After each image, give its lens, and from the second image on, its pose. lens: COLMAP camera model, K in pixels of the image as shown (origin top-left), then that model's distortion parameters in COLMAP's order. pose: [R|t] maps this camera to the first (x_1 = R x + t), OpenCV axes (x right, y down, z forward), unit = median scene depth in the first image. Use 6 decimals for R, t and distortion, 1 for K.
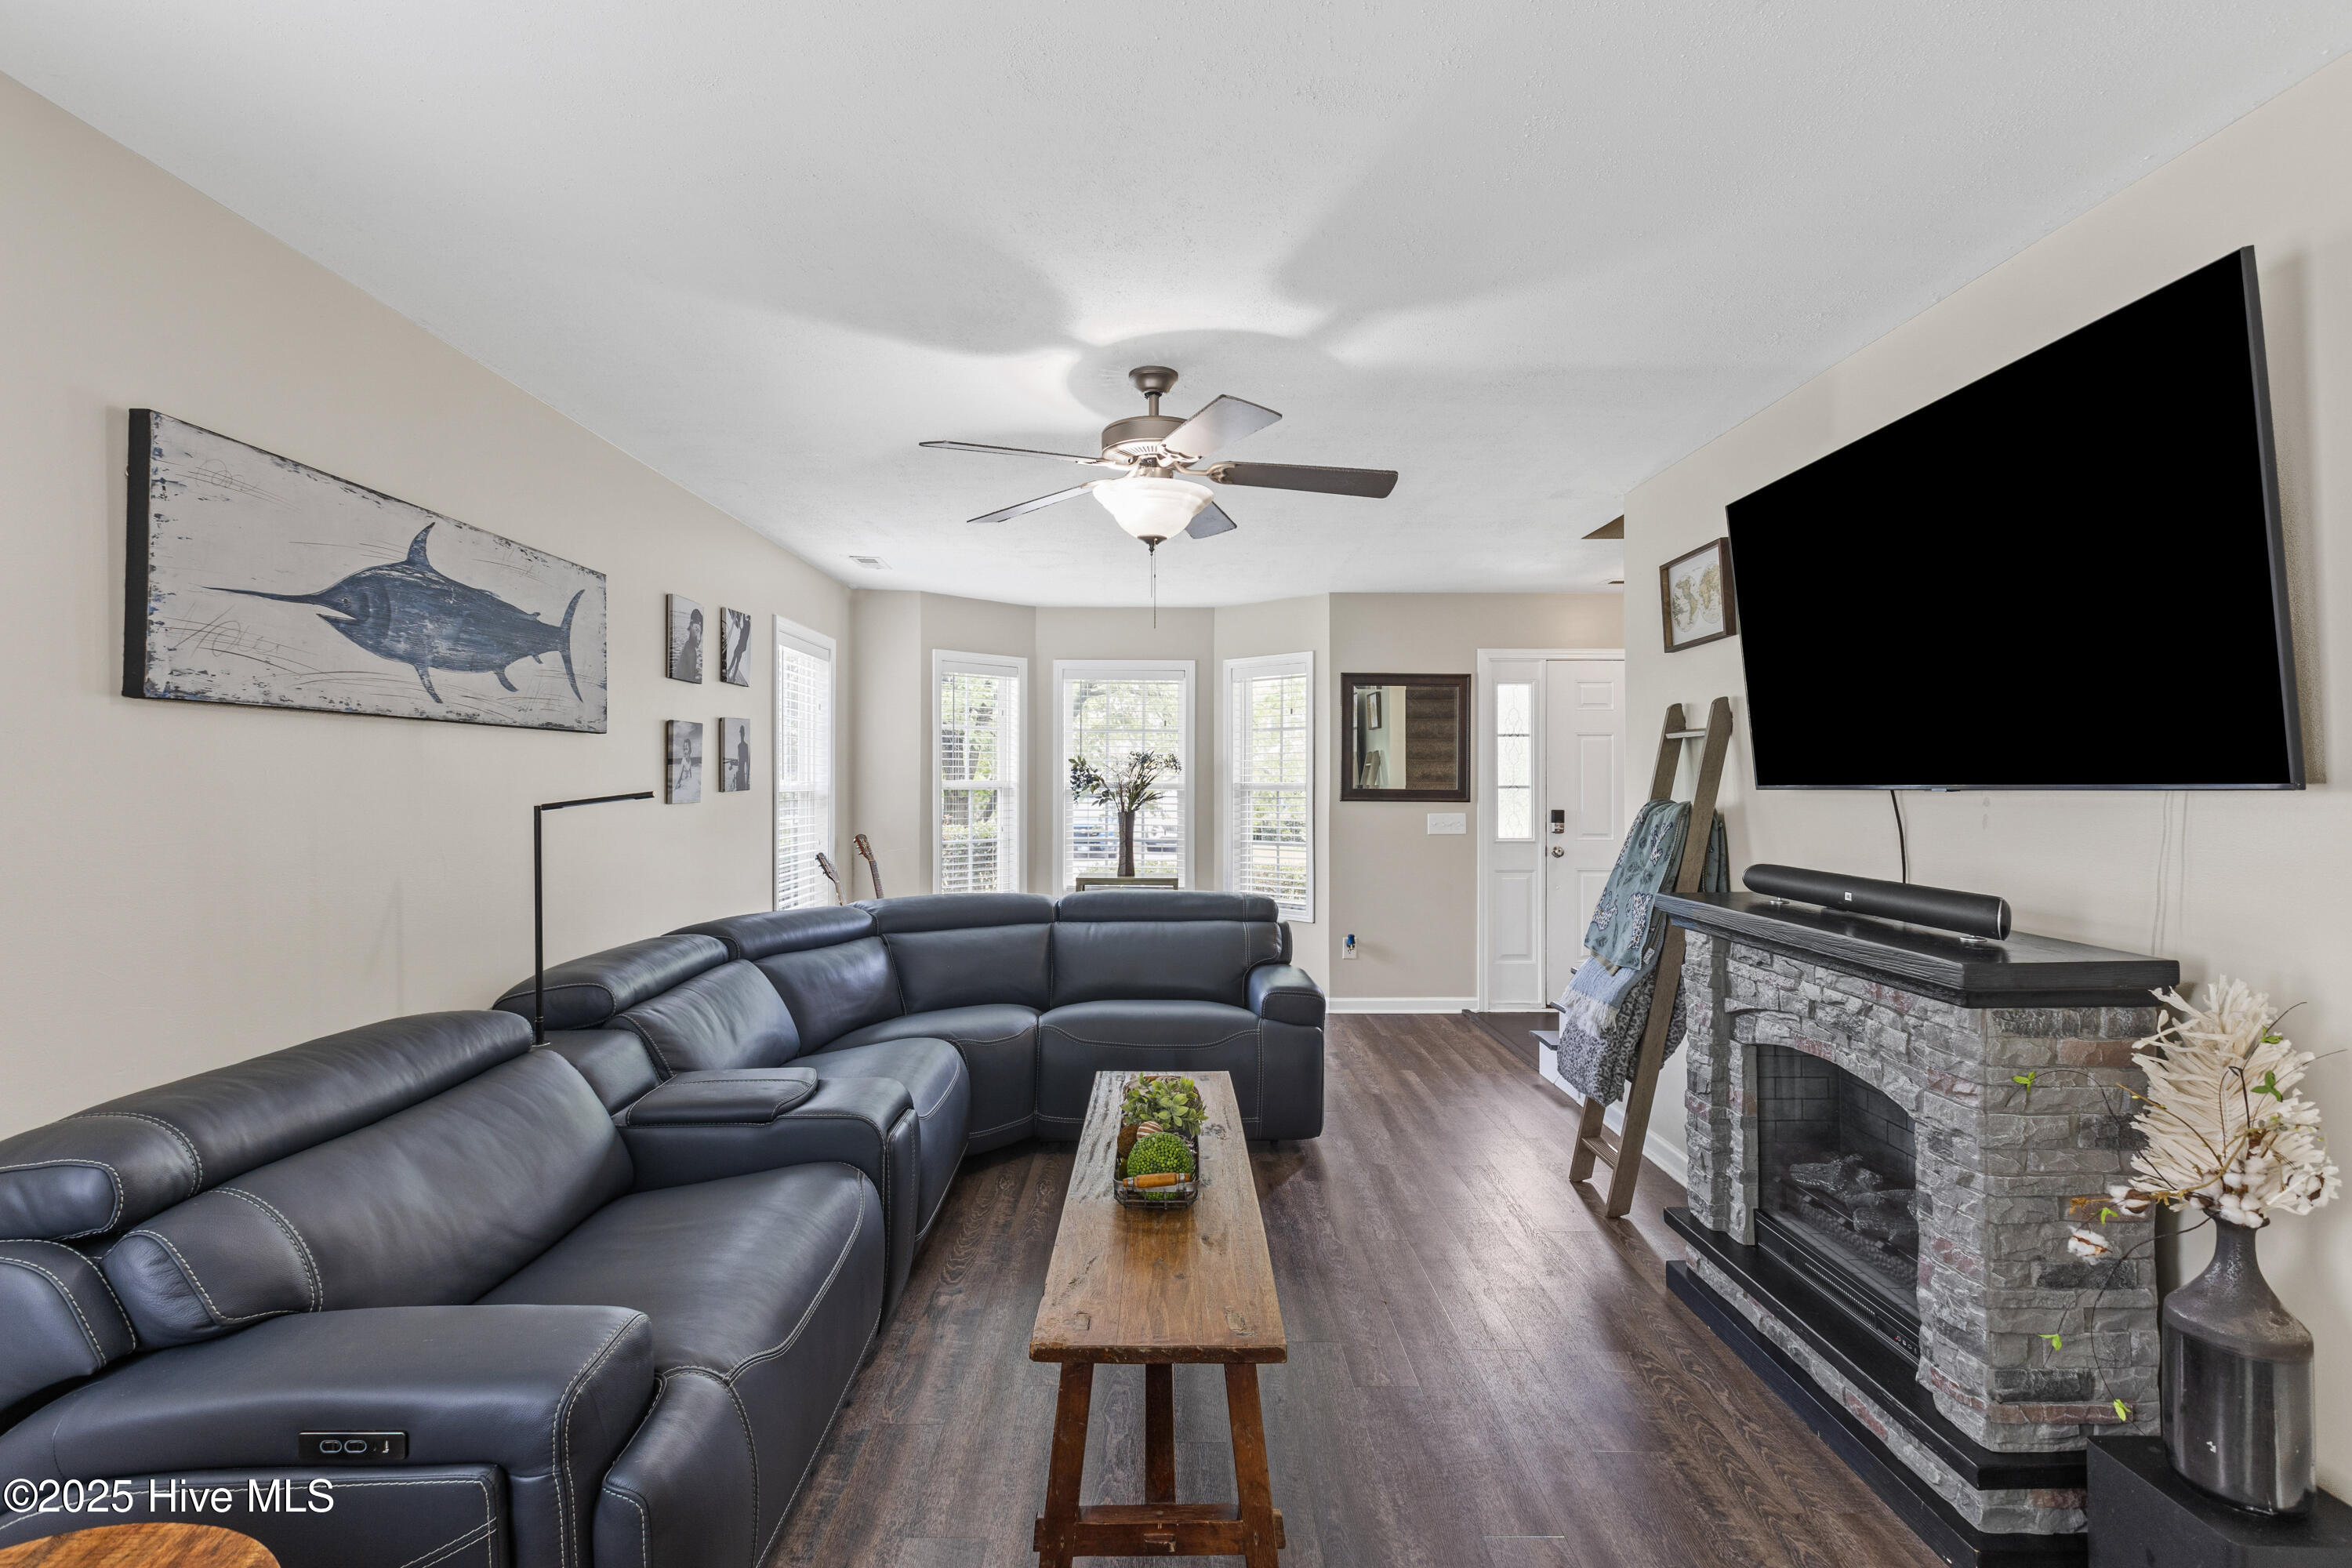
lens RADIAL K [[1070.9, 0, 1169.3], [0, 1070.9, 777.0], [0, 0, 1]] dist [0.003717, -0.000429]
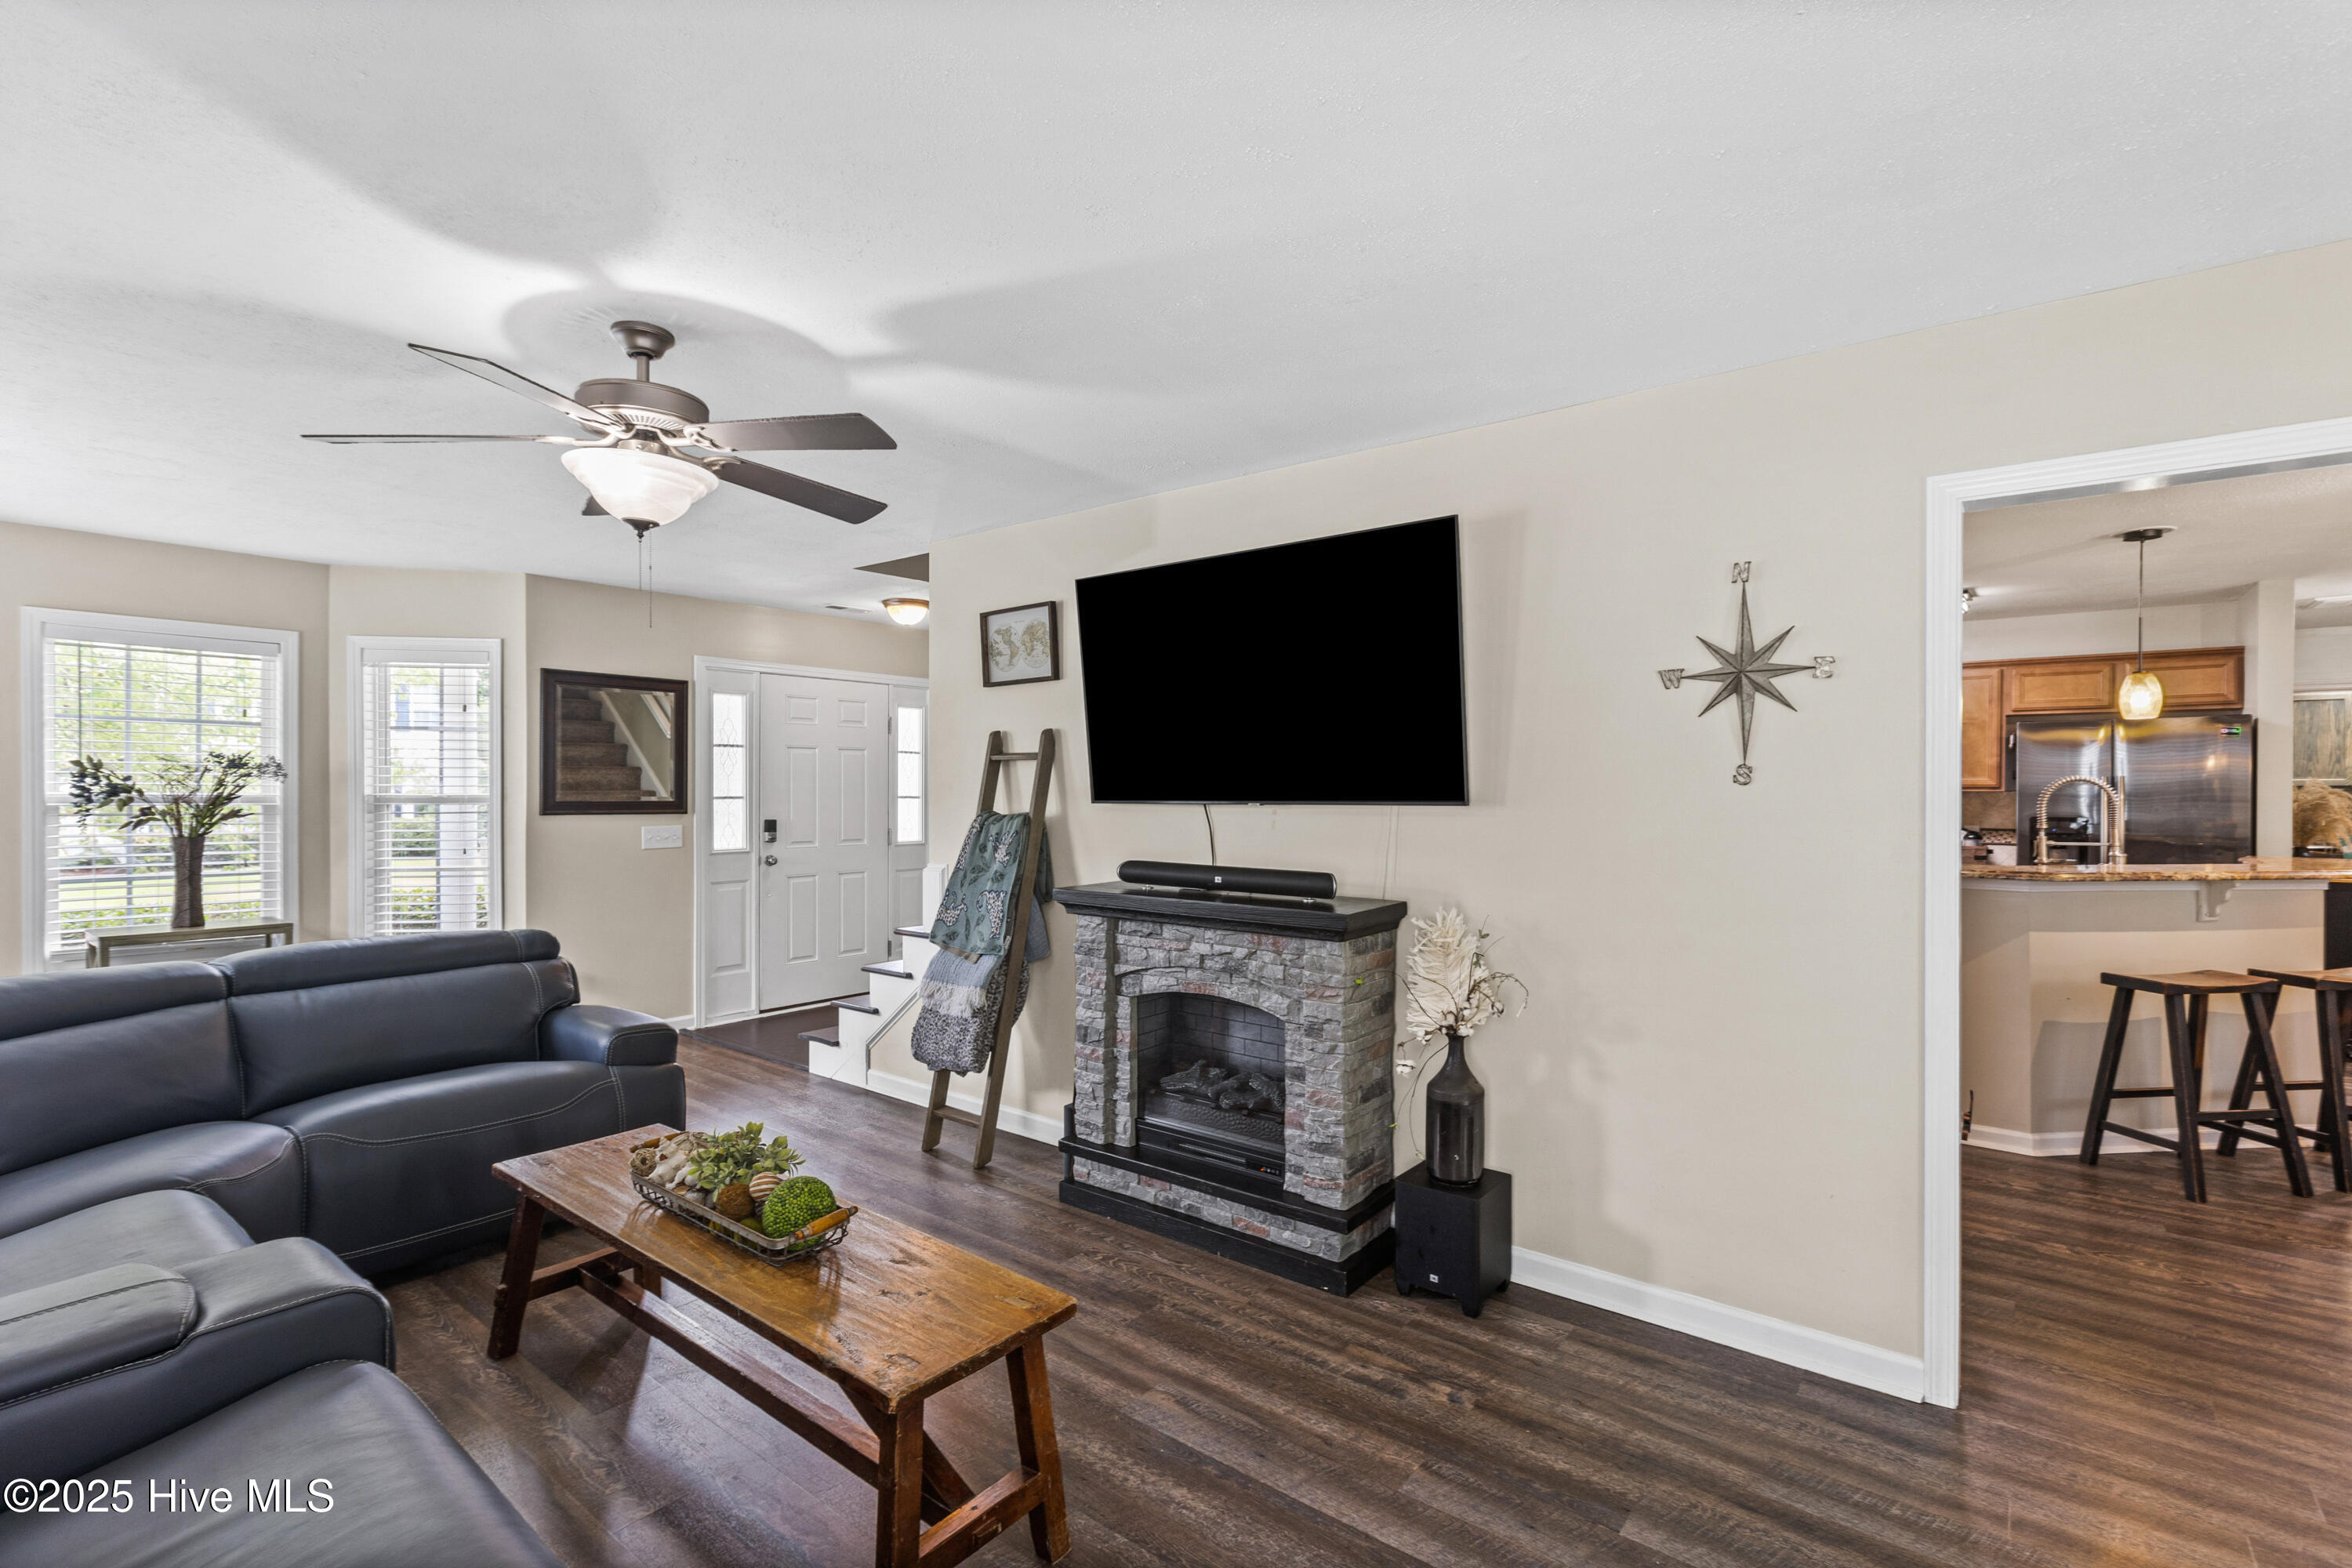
lens RADIAL K [[1070.9, 0, 1166.5], [0, 1070.9, 799.7], [0, 0, 1]] dist [0.003717, -0.000429]
pose [[0.628334, -0.009168, 0.777890, -0.451885], [-0.005245, 0.999858, 0.016021, -0.015986], [-0.777926, -0.014147, 0.628196, 0.130721]]
